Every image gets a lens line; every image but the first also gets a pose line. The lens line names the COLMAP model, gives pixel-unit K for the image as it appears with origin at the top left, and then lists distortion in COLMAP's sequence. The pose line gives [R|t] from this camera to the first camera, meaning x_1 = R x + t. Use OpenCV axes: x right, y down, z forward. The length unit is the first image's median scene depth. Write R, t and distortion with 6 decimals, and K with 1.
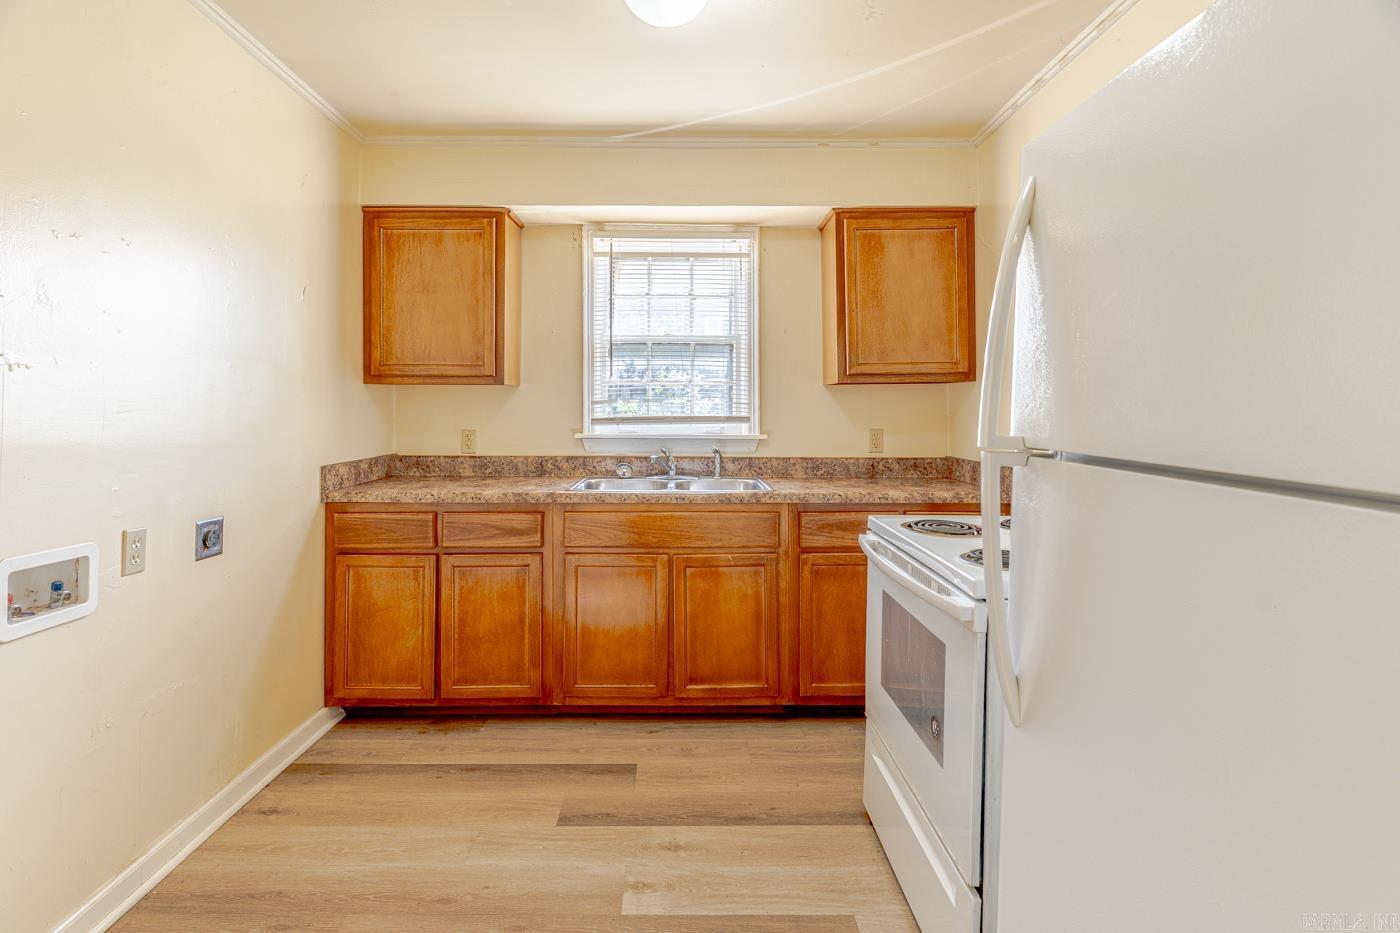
lens RADIAL K [[670.5, 0, 691.9], [0, 670.5, 453.7], [0, 0, 1]] dist [0.002867, 0.000954]
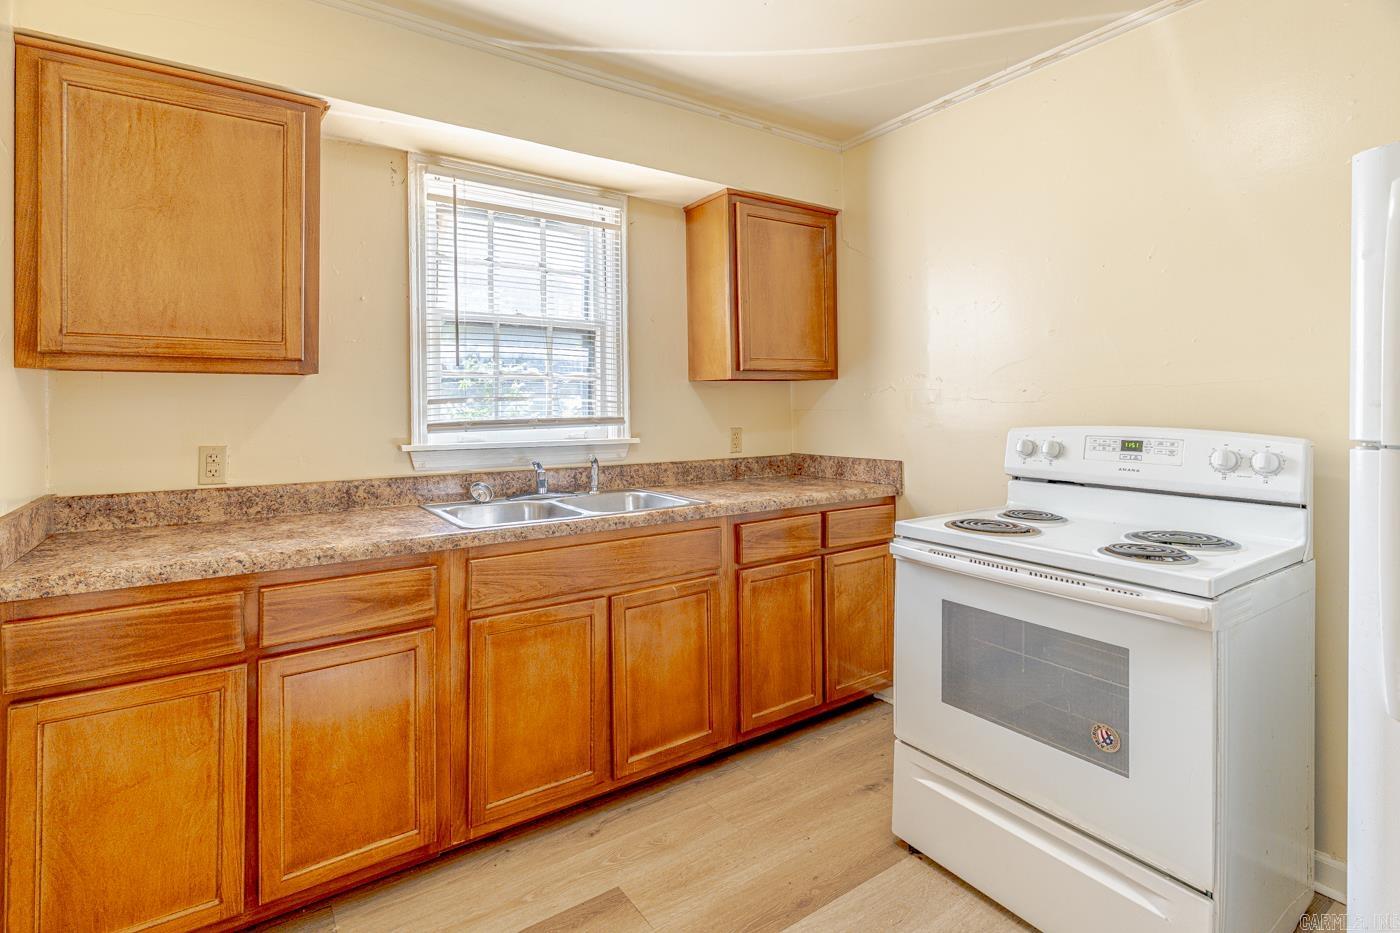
lens RADIAL K [[669.4, 0, 697.2], [0, 669.4, 440.3], [0, 0, 1]] dist [0.000028, 0.000639]
pose [[0.834352, -0.035605, 0.550081, -0.327961], [0.045360, 0.998962, -0.004141, -0.020003], [-0.549363, 0.028407, 0.835101, 0.261914]]
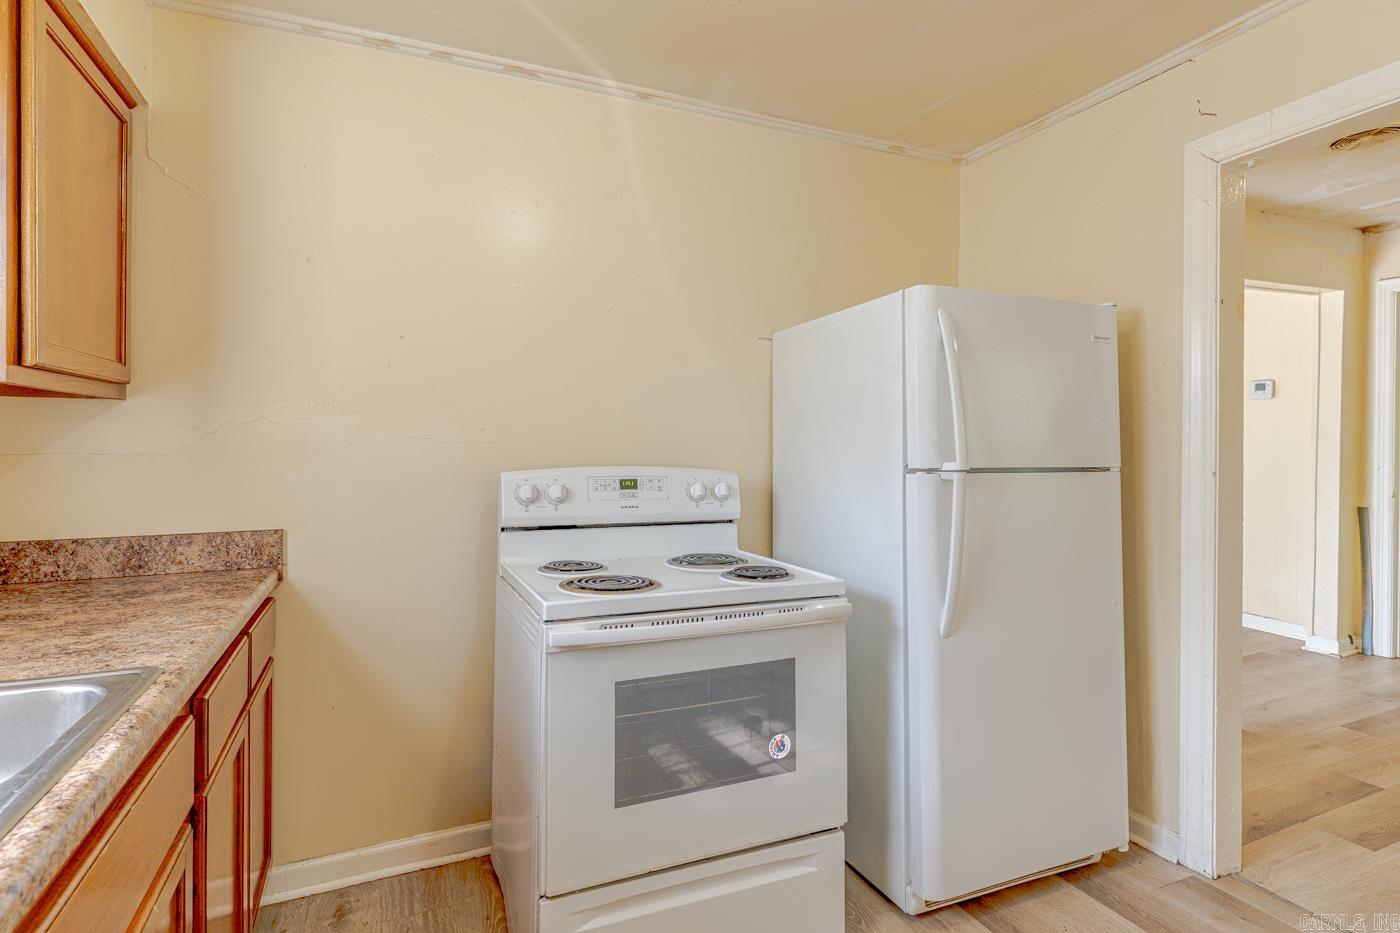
lens RADIAL K [[706.9, 0, 707.1], [0, 706.9, 448.7], [0, 0, 1]] dist [0.000873, 0.000280]
pose [[-0.369149, -0.012150, 0.929291, -0.326747], [0.060824, 0.997455, 0.037203, -0.057240], [-0.927378, 0.070257, -0.367471, 0.766223]]
